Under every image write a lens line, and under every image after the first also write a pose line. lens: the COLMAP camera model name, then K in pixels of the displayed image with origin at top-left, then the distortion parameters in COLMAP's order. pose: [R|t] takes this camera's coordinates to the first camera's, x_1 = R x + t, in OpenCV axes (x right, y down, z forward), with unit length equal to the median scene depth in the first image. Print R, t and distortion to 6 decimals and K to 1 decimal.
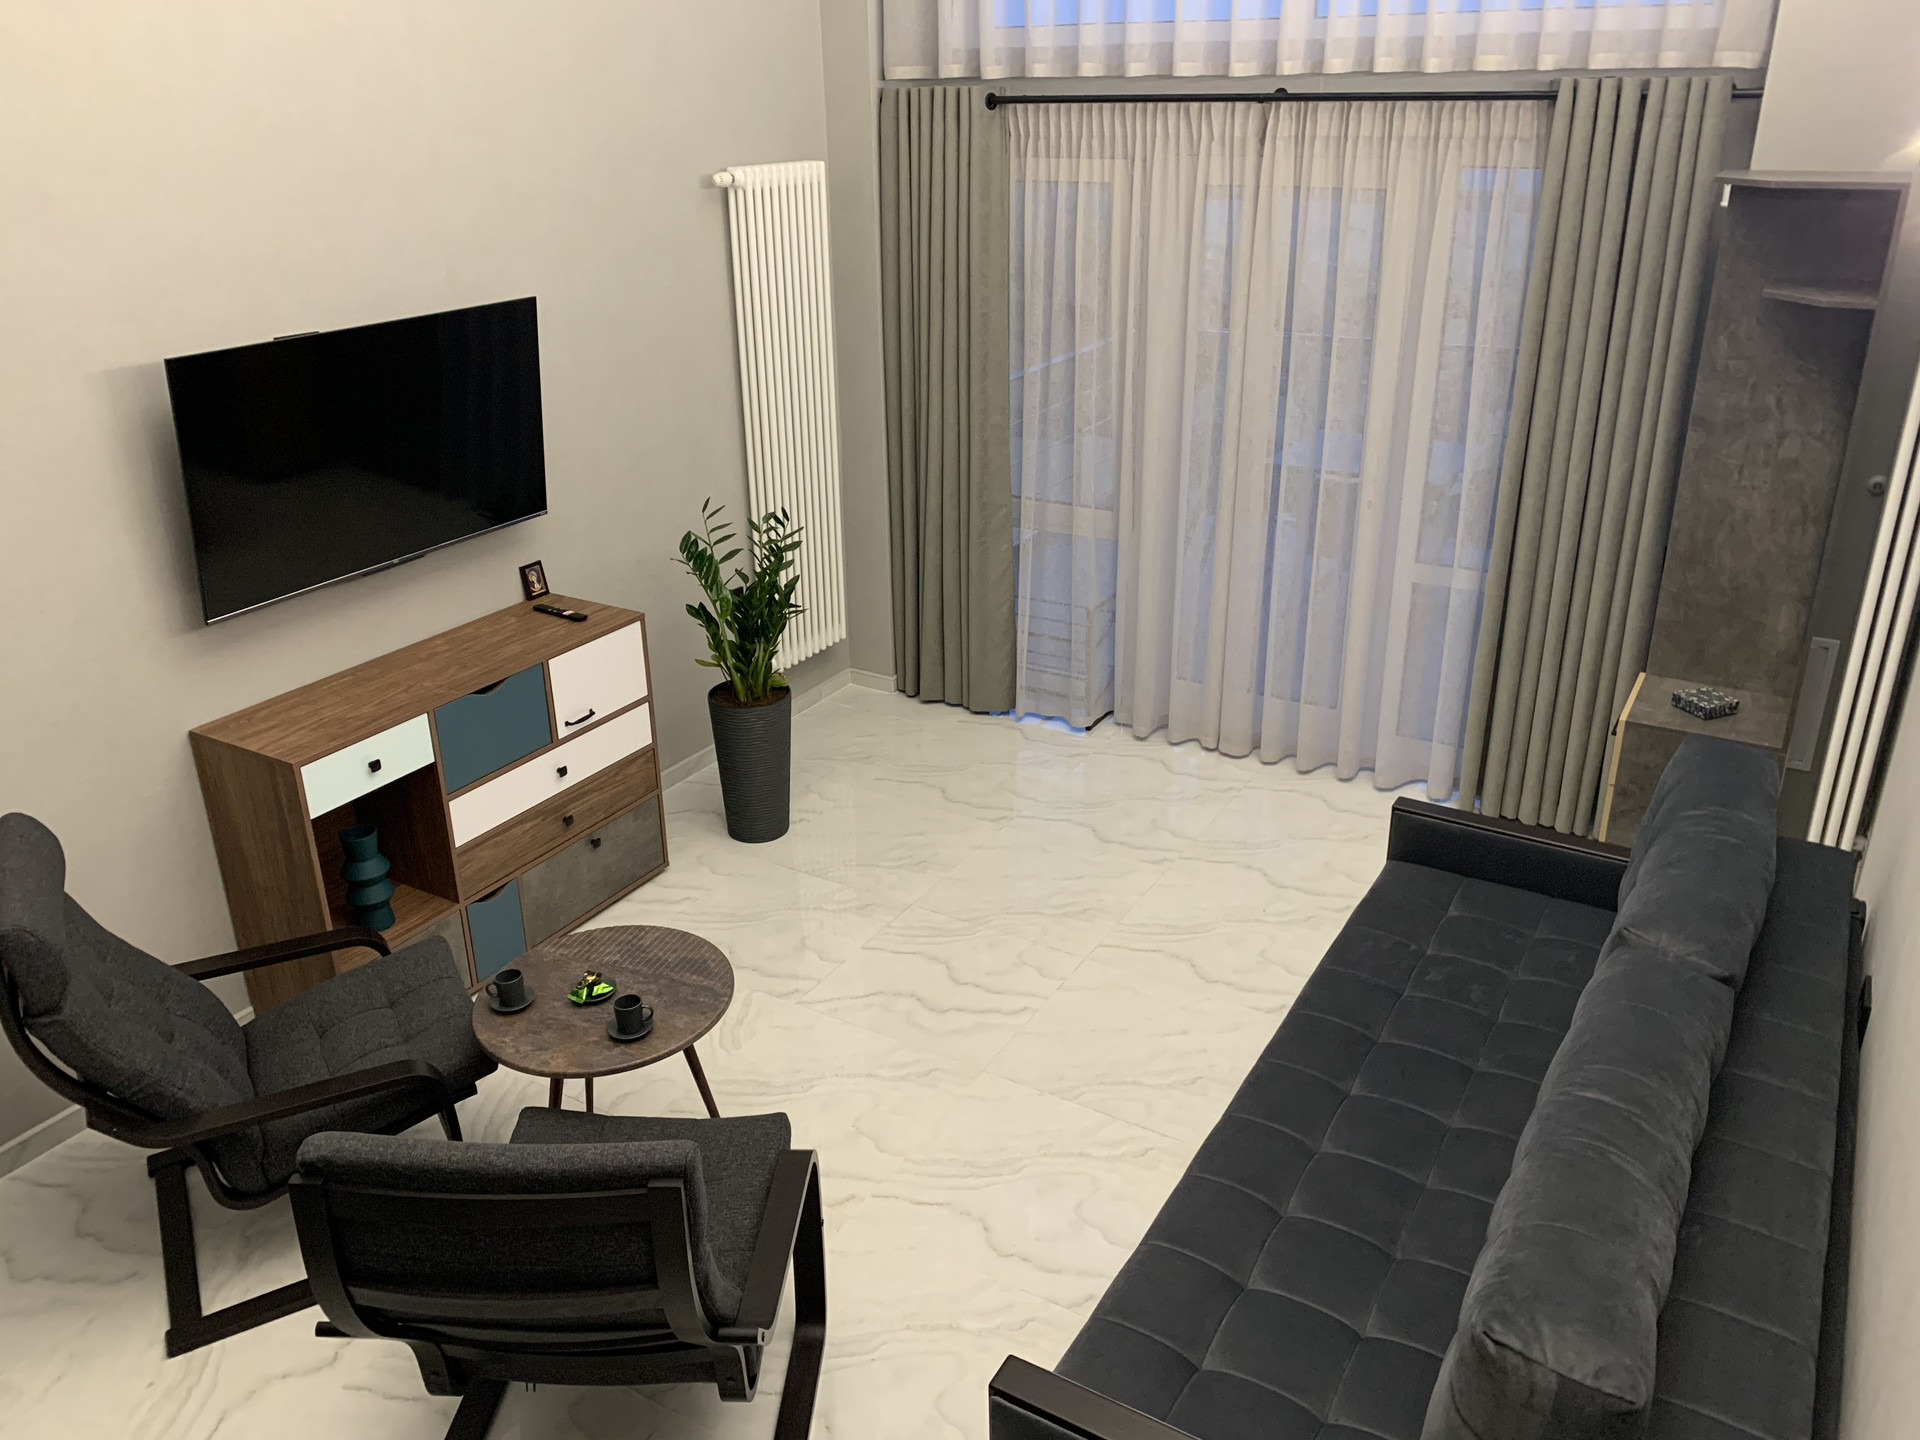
lens RADIAL K [[1484.9, 0, 954.5], [0, 1484.9, 707.3], [0, 0, 1]] dist [0.038158, -0.030723]
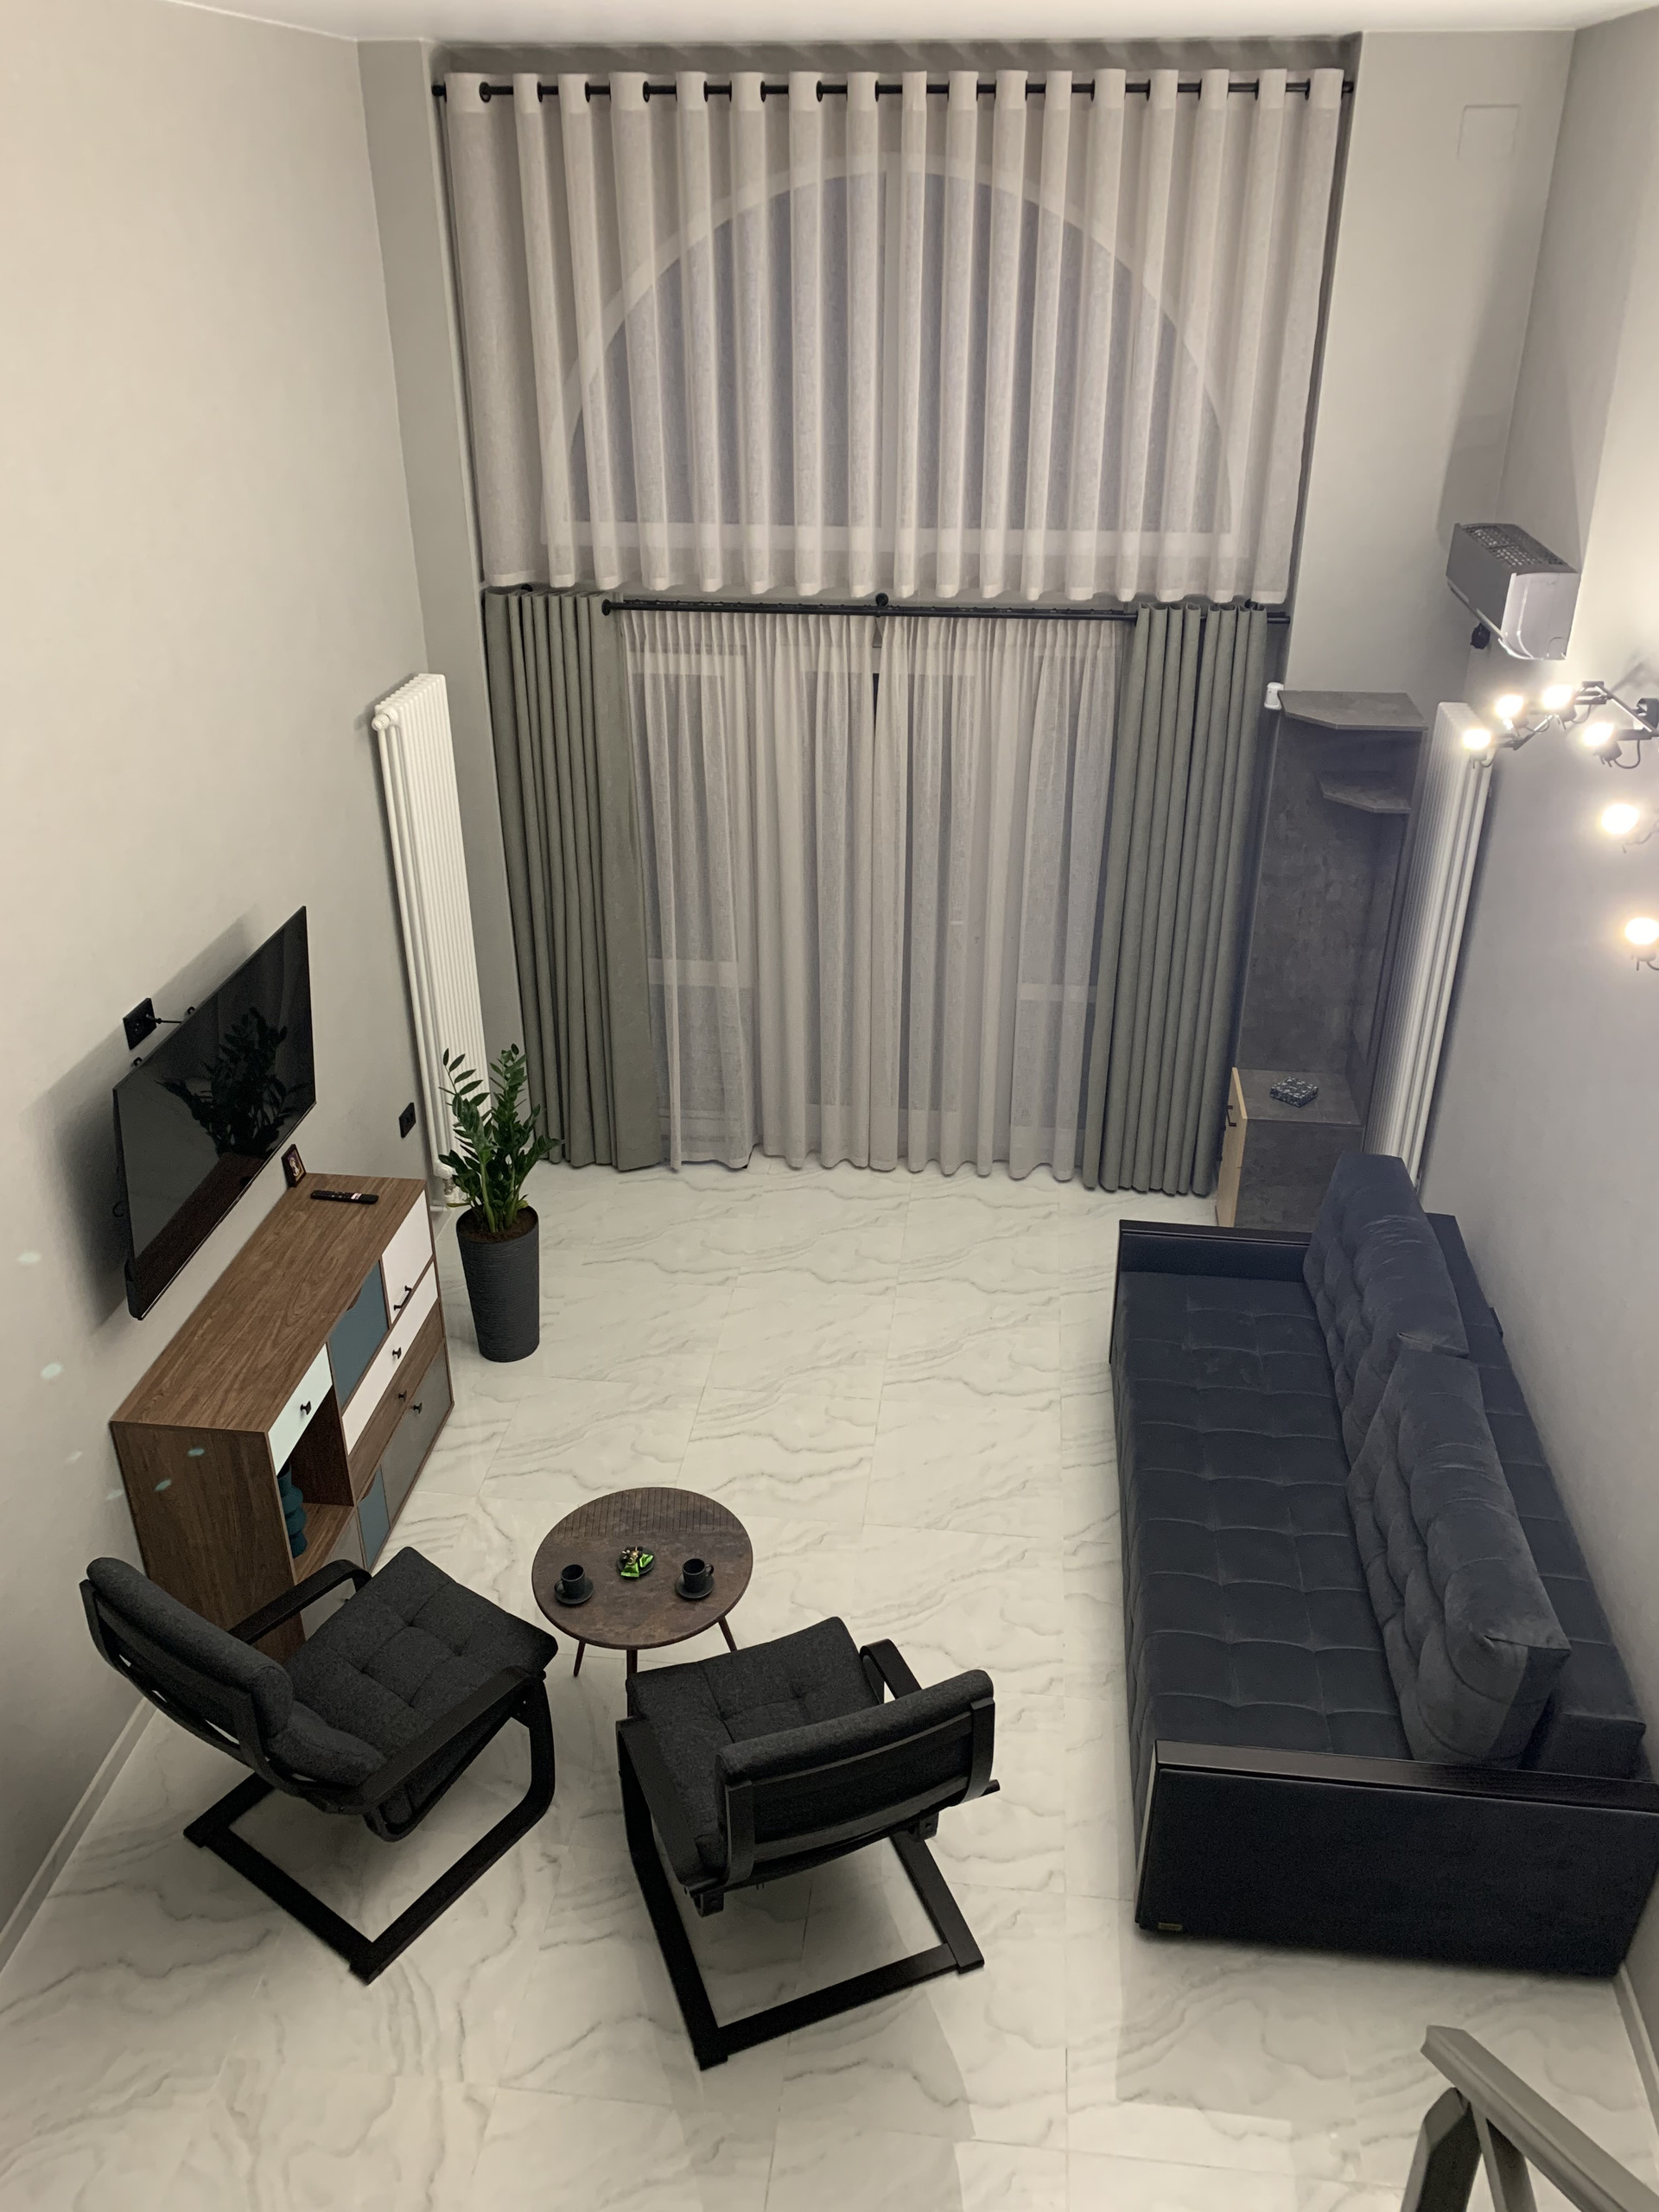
lens RADIAL K [[1710.7, 0, 843.4], [0, 1710.7, 1118.6], [0, 0, 1]] dist [0.038158, -0.030723]
pose [[0.909015, -0.186637, 0.372638, -0.384362], [0.150186, 0.980744, 0.124844, -0.211513], [-0.388763, -0.057520, 0.919540, -0.196152]]
